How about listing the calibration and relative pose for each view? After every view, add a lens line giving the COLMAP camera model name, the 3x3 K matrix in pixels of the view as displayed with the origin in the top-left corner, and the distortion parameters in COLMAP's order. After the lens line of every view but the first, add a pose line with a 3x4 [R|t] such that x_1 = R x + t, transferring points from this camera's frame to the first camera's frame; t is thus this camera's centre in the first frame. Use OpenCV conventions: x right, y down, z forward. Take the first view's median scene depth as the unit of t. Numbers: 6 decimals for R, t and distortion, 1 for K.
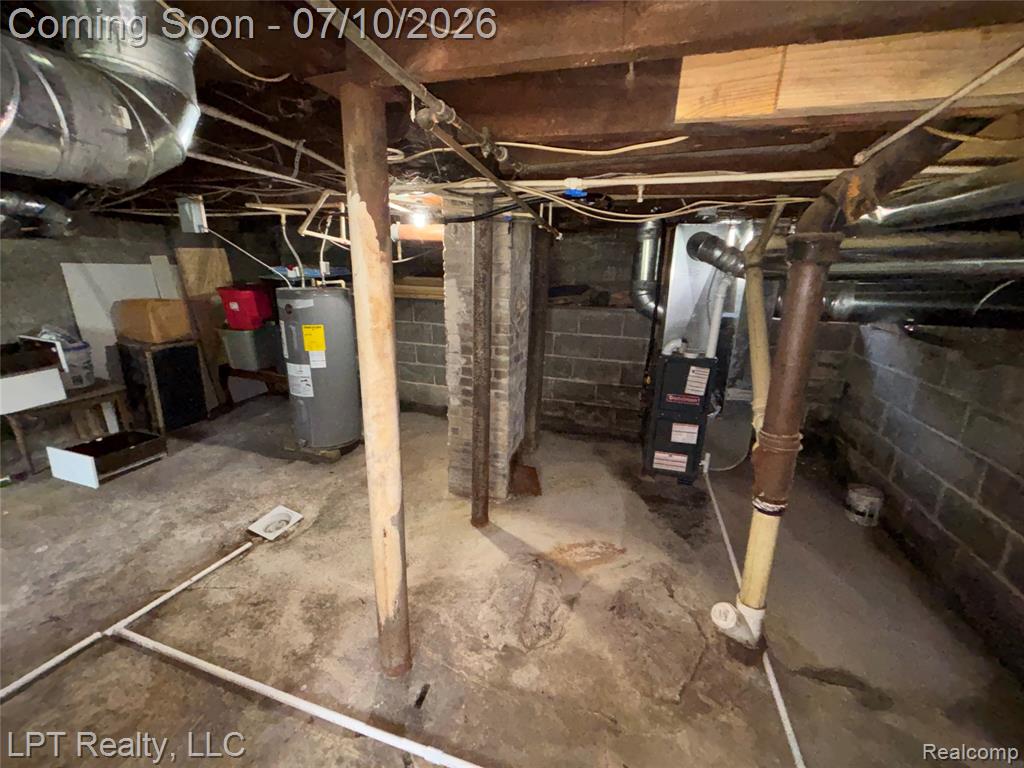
lens RADIAL K [[416.6, 0, 512.0], [0, 416.6, 384.0], [0, 0, 1]] dist [0.013169, -0.000405]
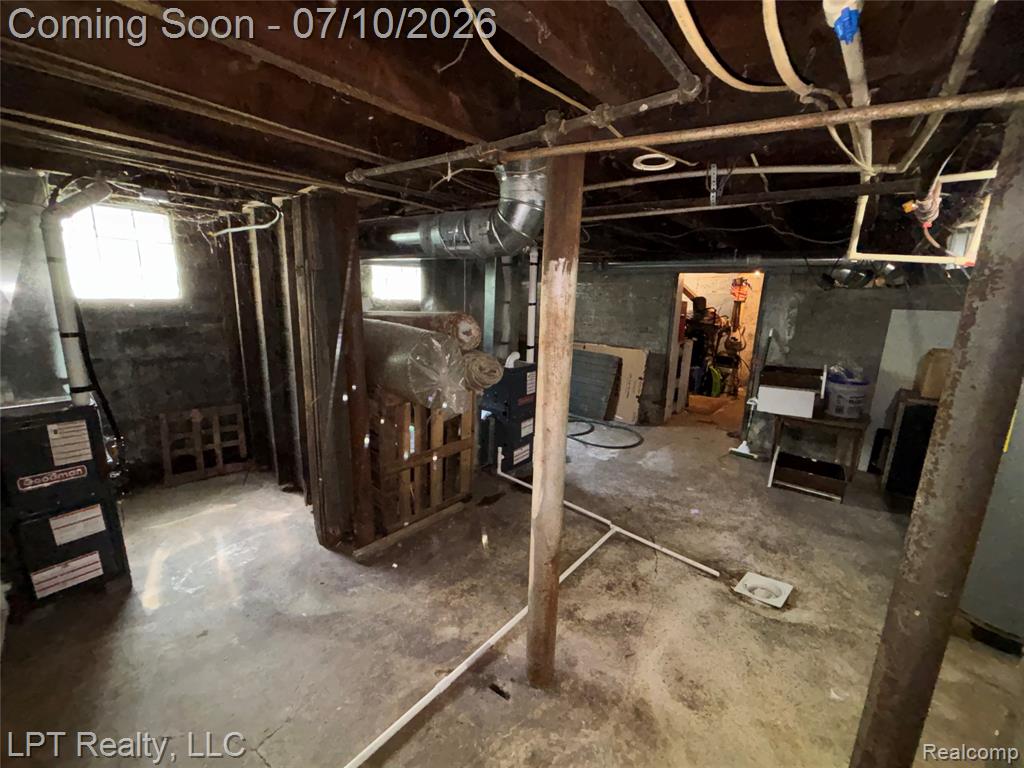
lens RADIAL K [[416.6, 0, 512.0], [0, 416.6, 384.0], [0, 0, 1]] dist [0.013169, -0.000405]
pose [[-0.354291, 0.163882, -0.920663, 0.414340], [-0.289202, 0.917057, 0.274532, -0.174690], [0.889292, 0.363522, -0.277510, 0.700154]]
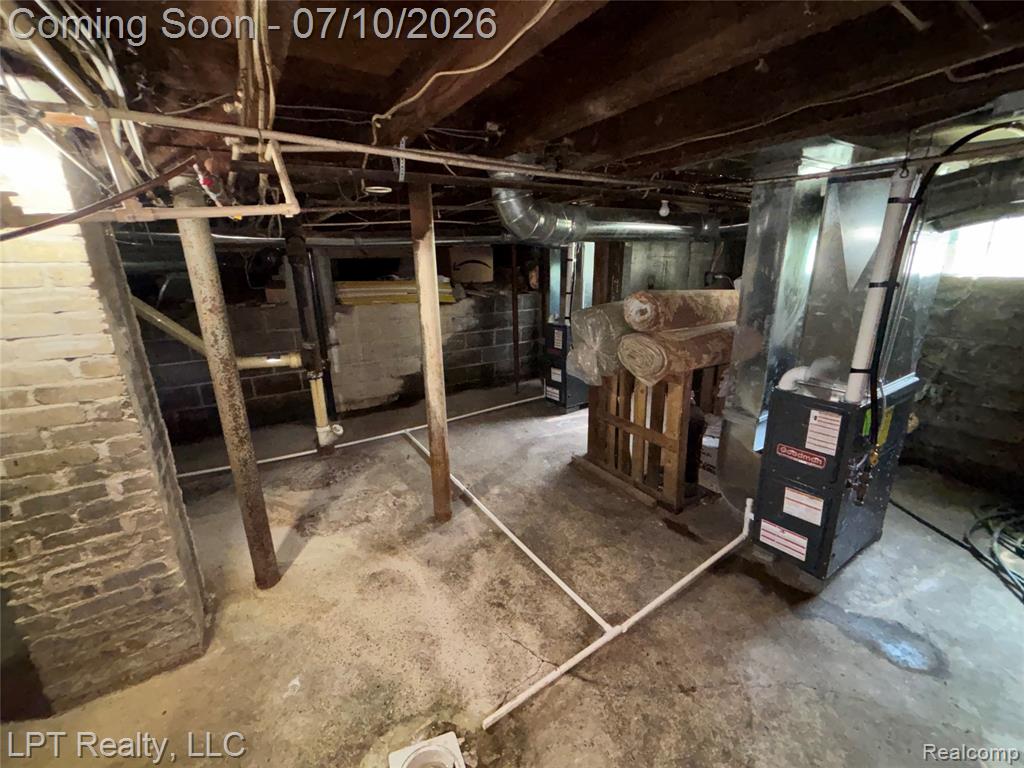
lens RADIAL K [[416.6, 0, 512.0], [0, 416.6, 384.0], [0, 0, 1]] dist [0.013169, -0.000405]
pose [[-0.780984, -0.180696, 0.597840, -0.973393], [0.164843, 0.863650, 0.476378, -0.352832], [-0.602404, 0.470593, -0.644710, 1.182459]]
